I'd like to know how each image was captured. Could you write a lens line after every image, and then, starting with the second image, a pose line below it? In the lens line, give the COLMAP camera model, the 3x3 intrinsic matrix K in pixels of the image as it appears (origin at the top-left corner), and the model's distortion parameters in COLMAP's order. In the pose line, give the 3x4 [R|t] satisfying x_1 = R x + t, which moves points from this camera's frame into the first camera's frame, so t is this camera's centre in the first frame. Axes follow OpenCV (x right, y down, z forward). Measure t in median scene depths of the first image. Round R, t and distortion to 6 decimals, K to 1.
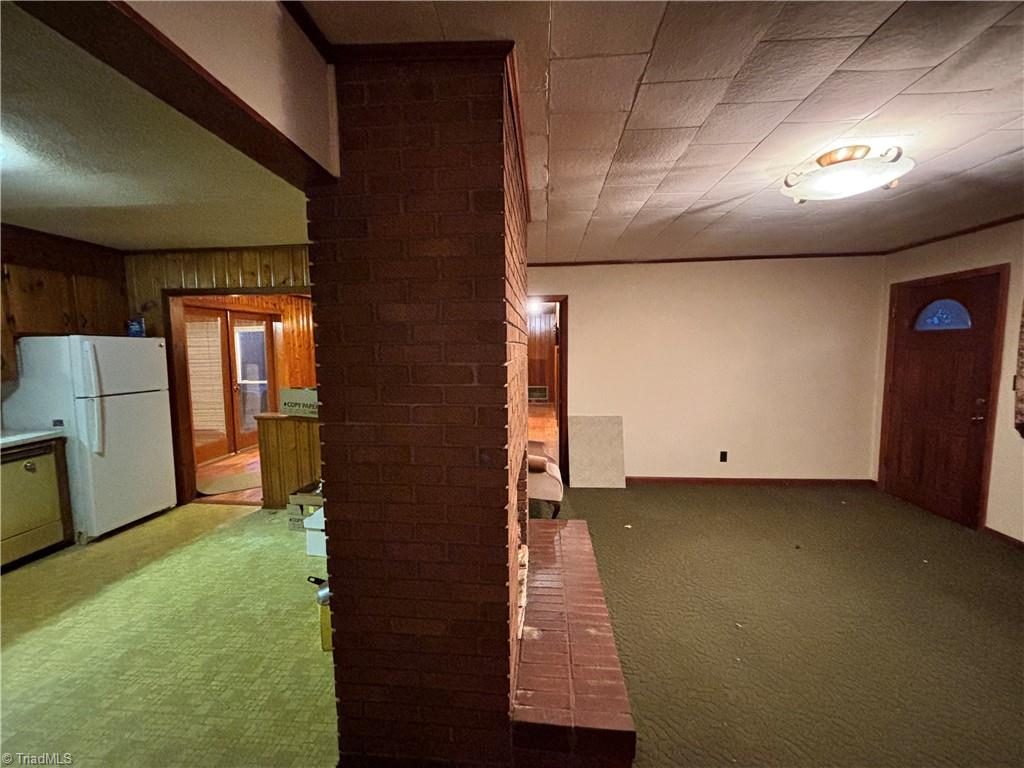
lens RADIAL K [[416.2, 0, 512.0], [0, 416.2, 383.6], [0, 0, 1]] dist [0.003565, -0.000307]
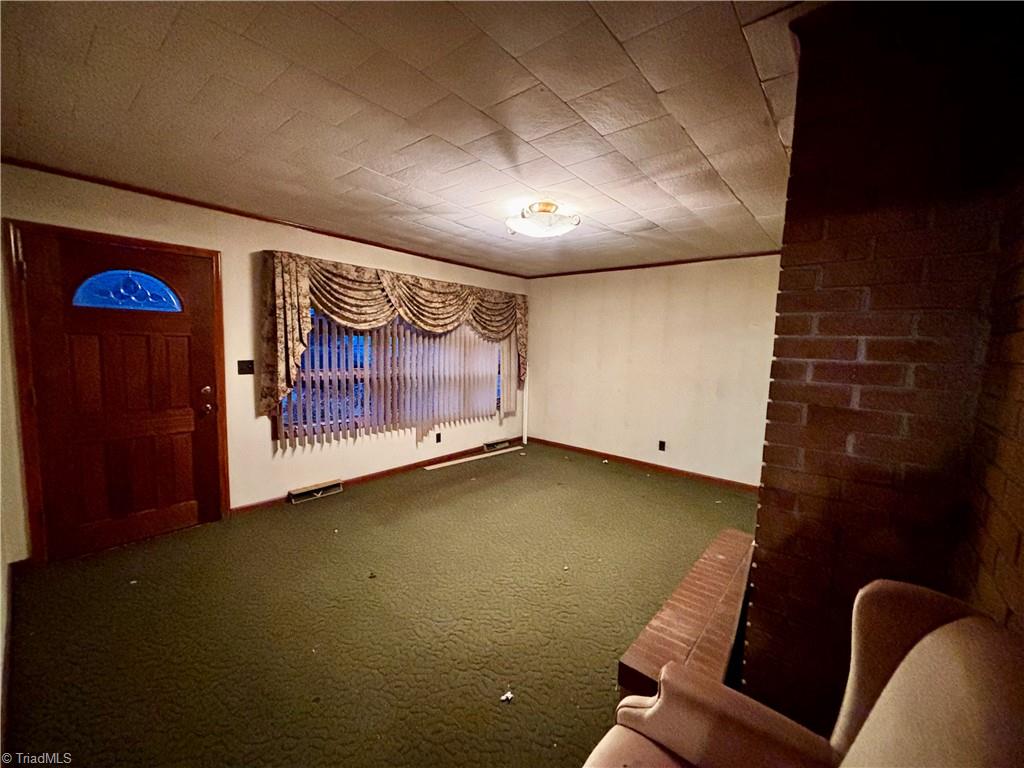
lens RADIAL K [[416.2, 0, 512.0], [0, 416.2, 383.6], [0, 0, 1]] dist [0.003565, -0.000307]
pose [[-0.815231, -0.072427, 0.574590, 0.005858], [0.029386, 0.985698, 0.165940, -0.111790], [-0.578390, 0.152164, -0.801443, 1.368657]]
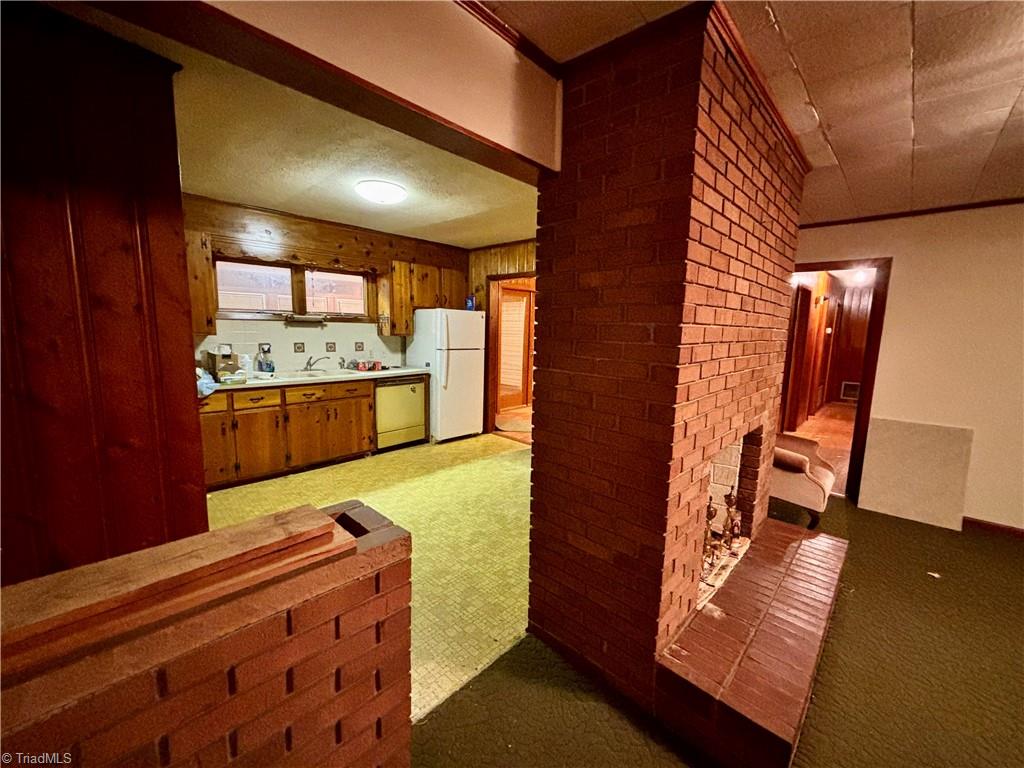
lens RADIAL K [[416.2, 0, 512.0], [0, 416.2, 383.6], [0, 0, 1]] dist [0.003565, -0.000307]
pose [[0.780235, 0.112381, -0.615308, 0.123677], [-0.085634, 0.993656, 0.072897, 0.023200], [0.619597, -0.004185, 0.784909, -0.028341]]
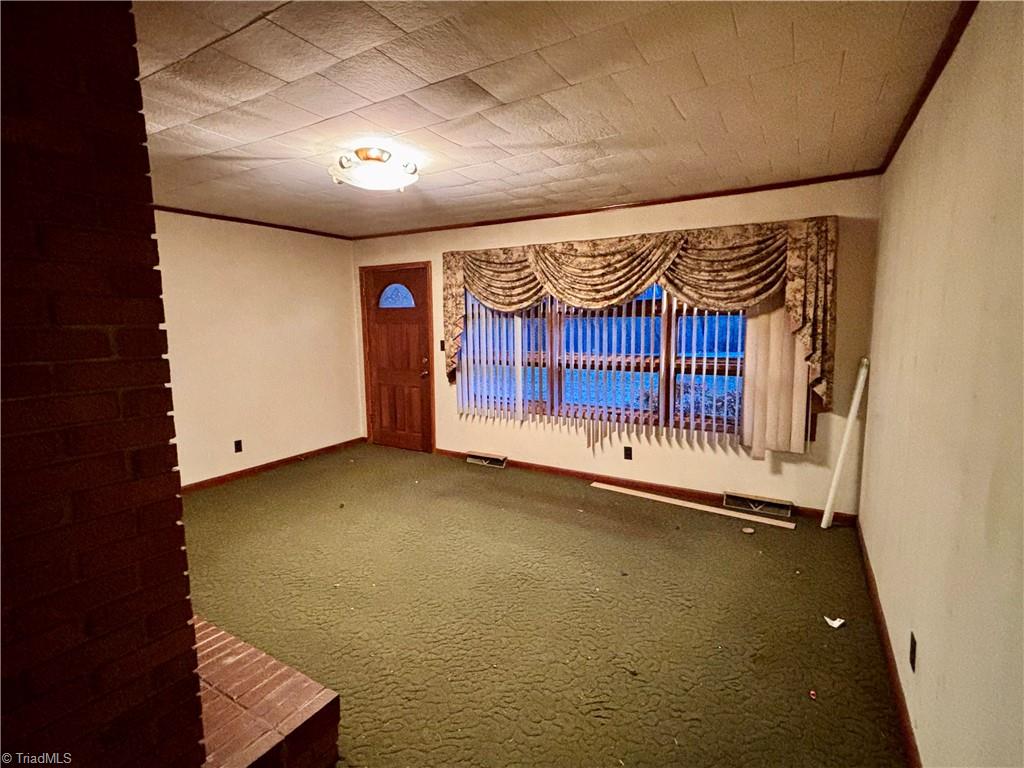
lens RADIAL K [[493.1, 0, 502.0], [0, 493.1, 380.8], [0, 0, 1]] dist [0.016294, -0.000563]
pose [[0.454688, -0.102348, 0.884751, -0.210559], [0.083355, 0.993905, 0.072138, 0.013467], [-0.886742, 0.040948, 0.460448, 0.031270]]
